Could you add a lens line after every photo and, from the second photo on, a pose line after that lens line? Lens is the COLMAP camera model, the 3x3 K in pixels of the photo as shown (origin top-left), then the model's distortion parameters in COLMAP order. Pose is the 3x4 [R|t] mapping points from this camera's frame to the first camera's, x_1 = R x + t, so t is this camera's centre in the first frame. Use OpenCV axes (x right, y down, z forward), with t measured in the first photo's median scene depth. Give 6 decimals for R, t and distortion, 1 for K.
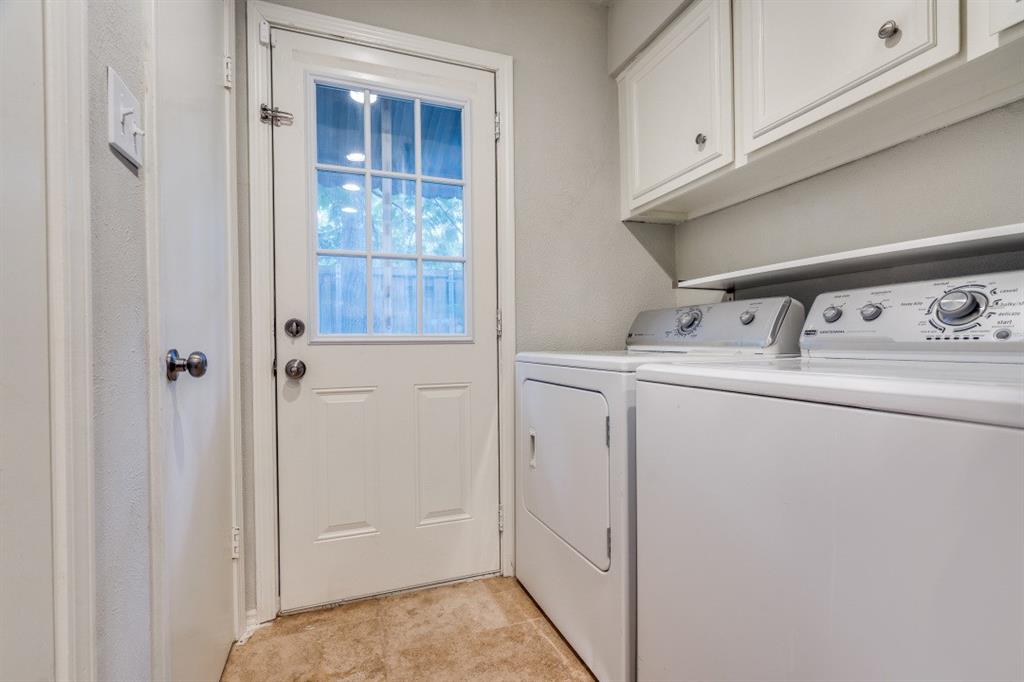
lens RADIAL K [[468.5, 0, 511.7], [0, 468.5, 341.8], [0, 0, 1]] dist [0.002250, 0.000171]
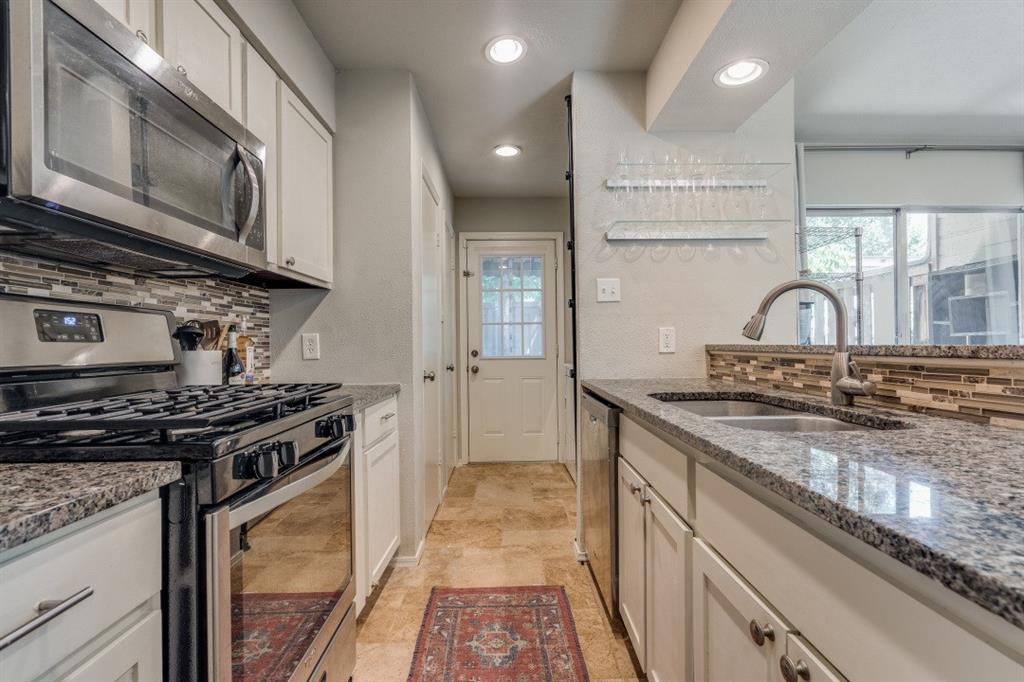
lens RADIAL K [[468.5, 0, 511.9], [0, 468.5, 344.5], [0, 0, 1]] dist [0.002250, 0.000171]
pose [[0.937906, -0.001353, -0.346888, 0.649131], [-0.000450, 0.999987, -0.005118, -0.067933], [0.346890, 0.004956, 0.937893, -1.402230]]
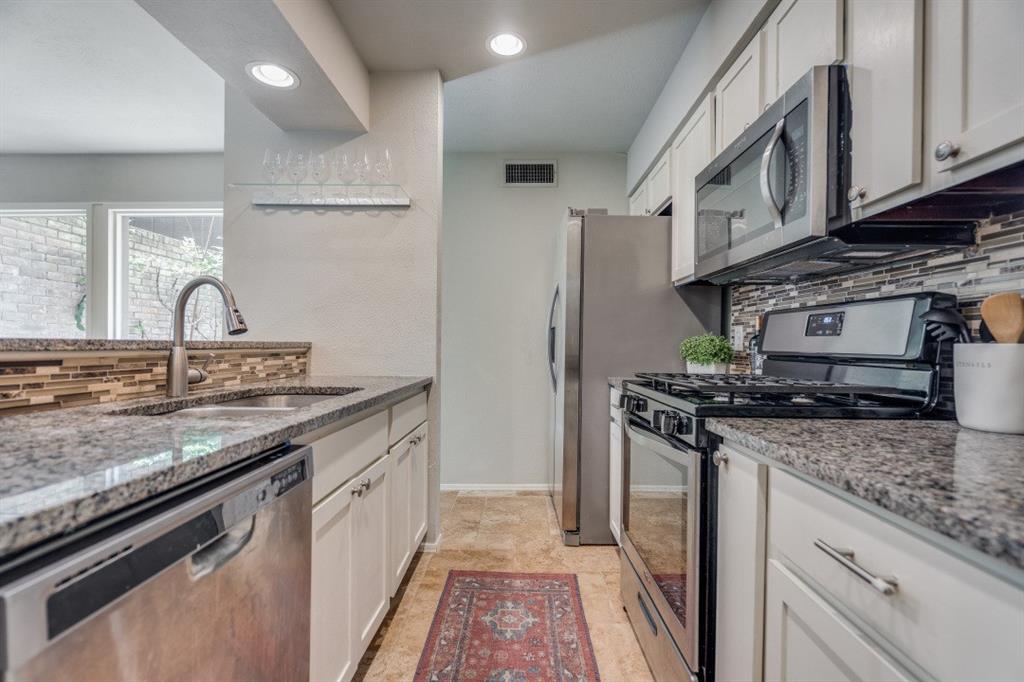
lens RADIAL K [[468.5, 0, 514.2], [0, 468.5, 344.0], [0, 0, 1]] dist [0.002250, 0.000171]
pose [[-0.927603, 0.003851, 0.373549, -1.061566], [0.004742, 0.999988, 0.001464, -0.052269], [-0.373538, 0.003130, -0.927609, 2.744187]]
